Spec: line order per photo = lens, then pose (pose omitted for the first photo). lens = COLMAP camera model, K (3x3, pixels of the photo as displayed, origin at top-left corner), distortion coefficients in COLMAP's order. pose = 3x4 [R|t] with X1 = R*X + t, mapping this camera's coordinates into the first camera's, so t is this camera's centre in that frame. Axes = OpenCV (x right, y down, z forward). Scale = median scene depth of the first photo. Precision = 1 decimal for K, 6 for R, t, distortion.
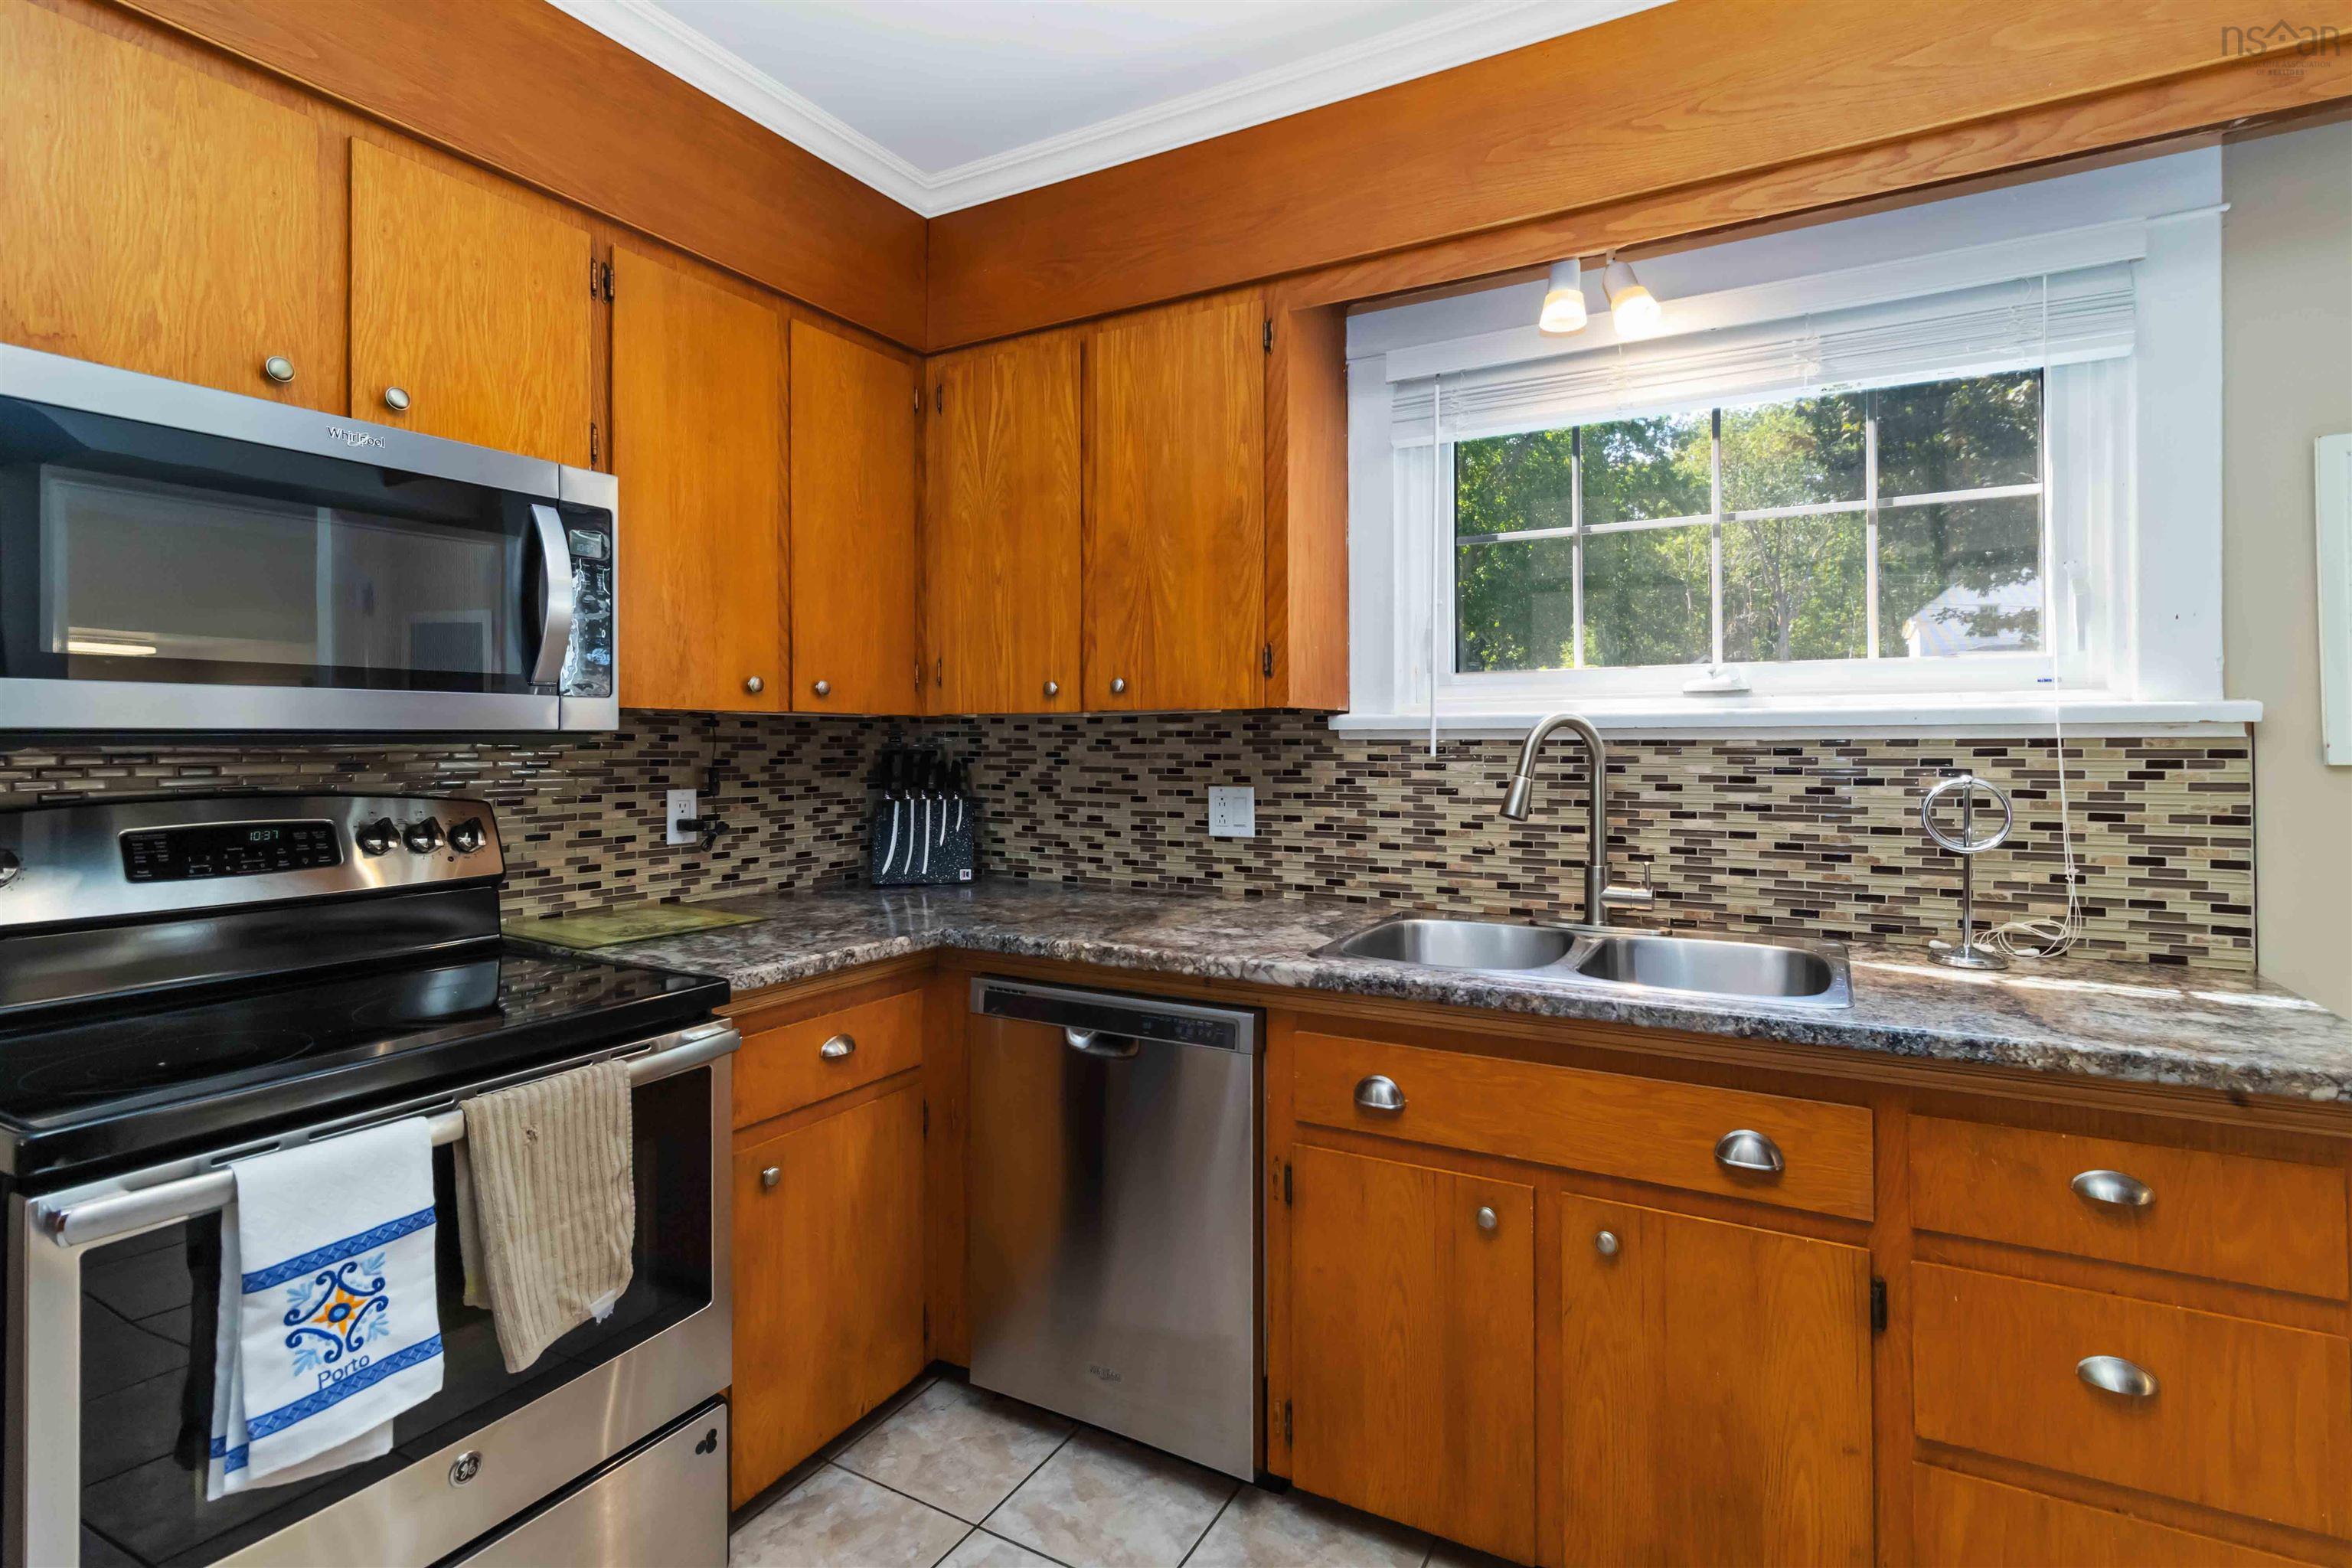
lens RADIAL K [[1109.3, 0, 1215.0], [0, 1109.3, 749.1], [0, 0, 1]] dist [0.002926, -0.000380]
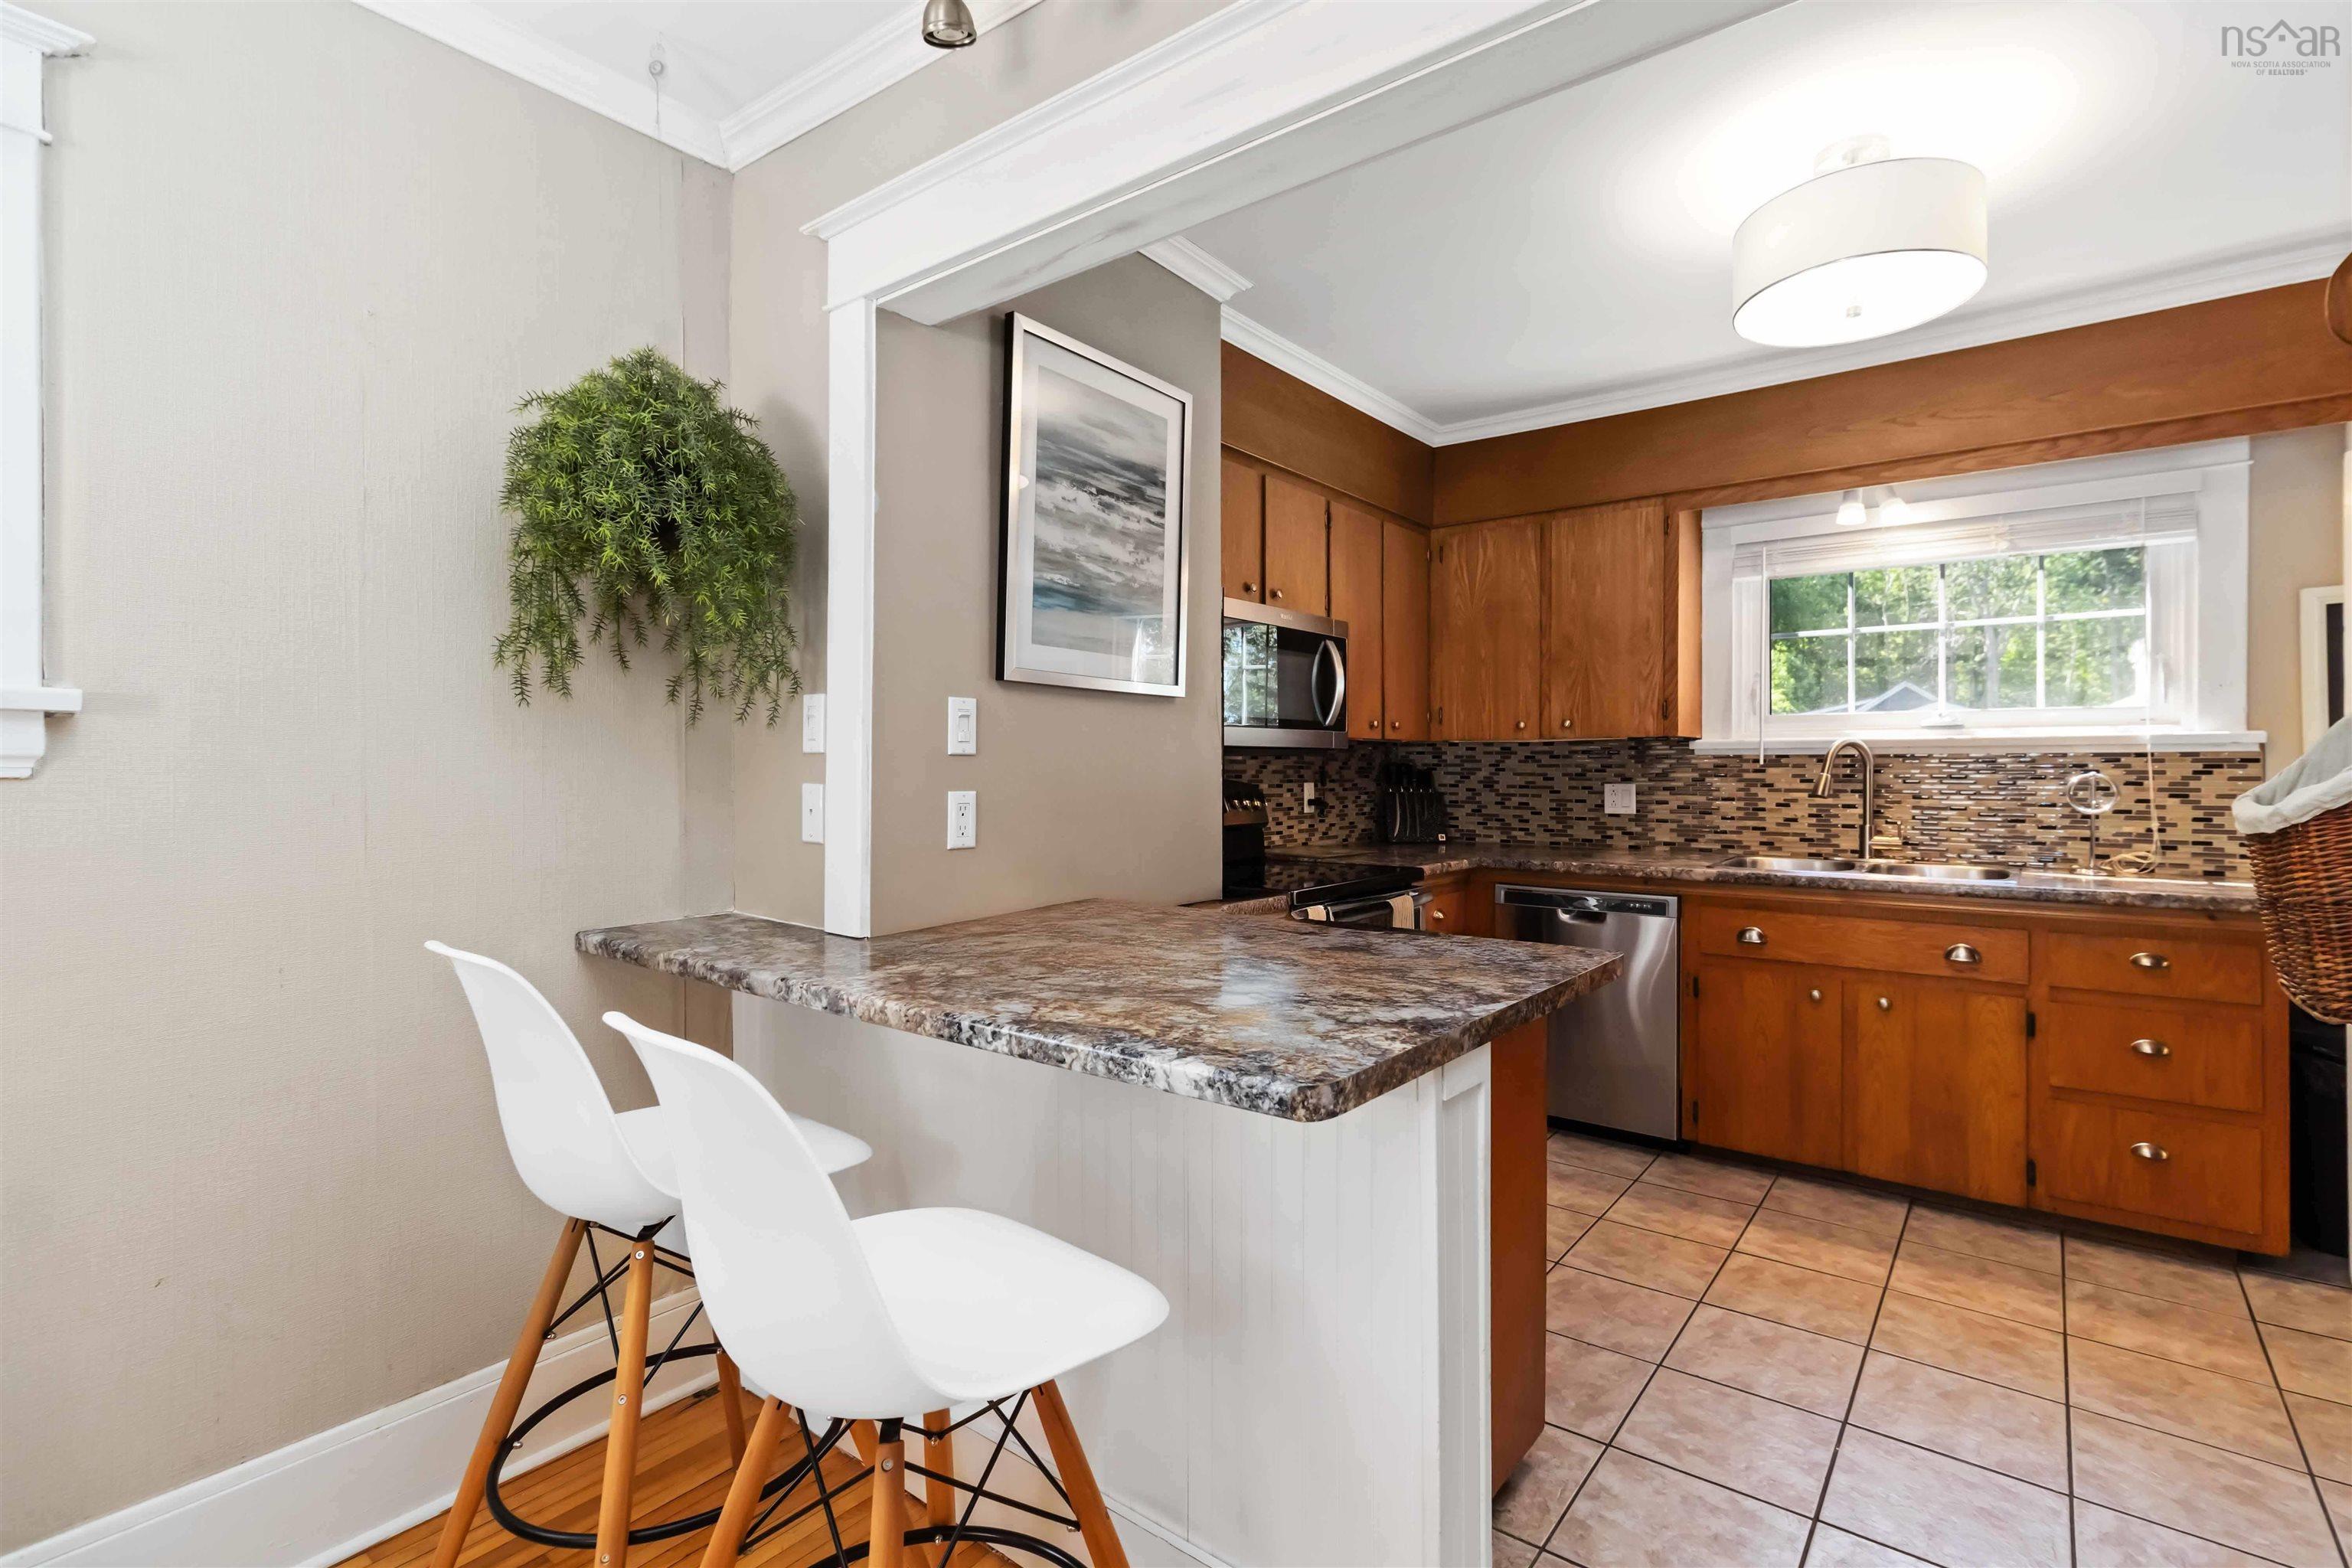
lens RADIAL K [[1093.6, 0, 1203.6], [0, 1093.6, 786.0], [0, 0, 1]] dist [0.002848, 0.000479]
pose [[0.988785, 0.004664, -0.149271, -0.414035], [-0.003400, 0.999956, 0.008721, 0.028998], [0.149305, -0.008116, 0.988758, -0.827051]]
